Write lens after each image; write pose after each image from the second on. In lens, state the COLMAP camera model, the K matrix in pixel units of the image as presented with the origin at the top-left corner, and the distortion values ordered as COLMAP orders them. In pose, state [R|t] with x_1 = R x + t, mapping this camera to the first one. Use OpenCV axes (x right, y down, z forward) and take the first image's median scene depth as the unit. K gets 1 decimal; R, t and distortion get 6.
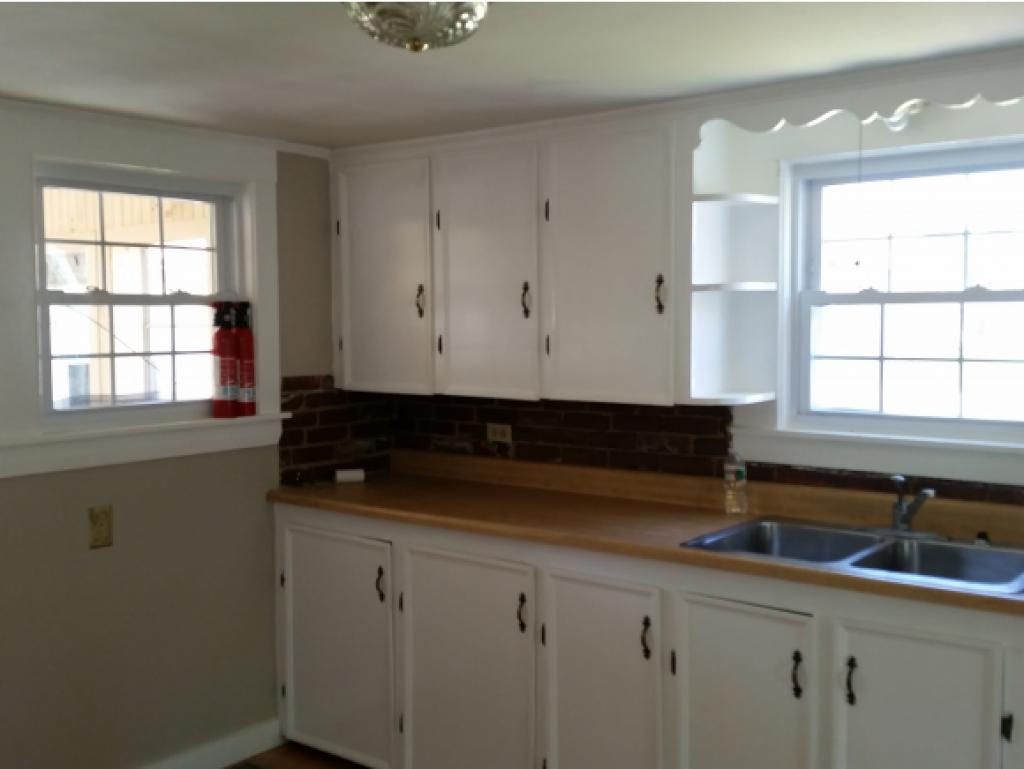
lens RADIAL K [[1076.2, 0, 501.0], [0, 1076.2, 389.0], [0, 0, 1]] dist [0.158986, -0.410306]
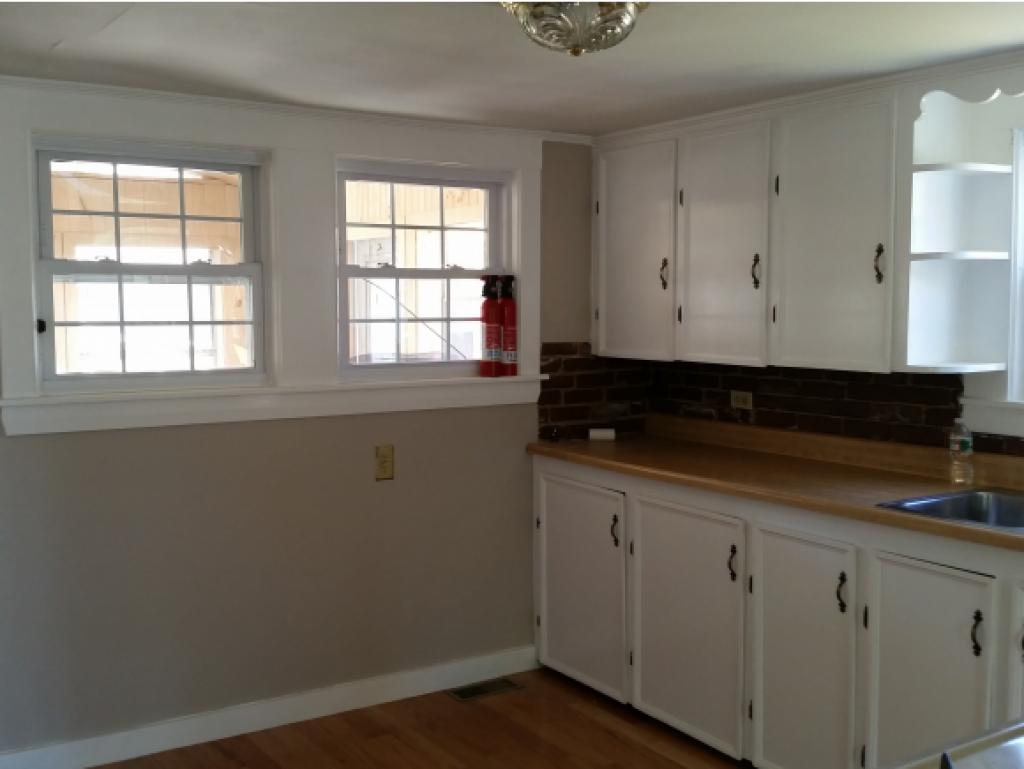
lens RADIAL K [[1076.2, 0, 501.0], [0, 1076.2, 389.0], [0, 0, 1]] dist [0.158986, -0.410306]
pose [[0.949173, 0.030333, -0.313289, 0.115709], [-0.025148, 0.999472, 0.020576, 0.015778], [0.313748, -0.011652, 0.949435, -0.079589]]
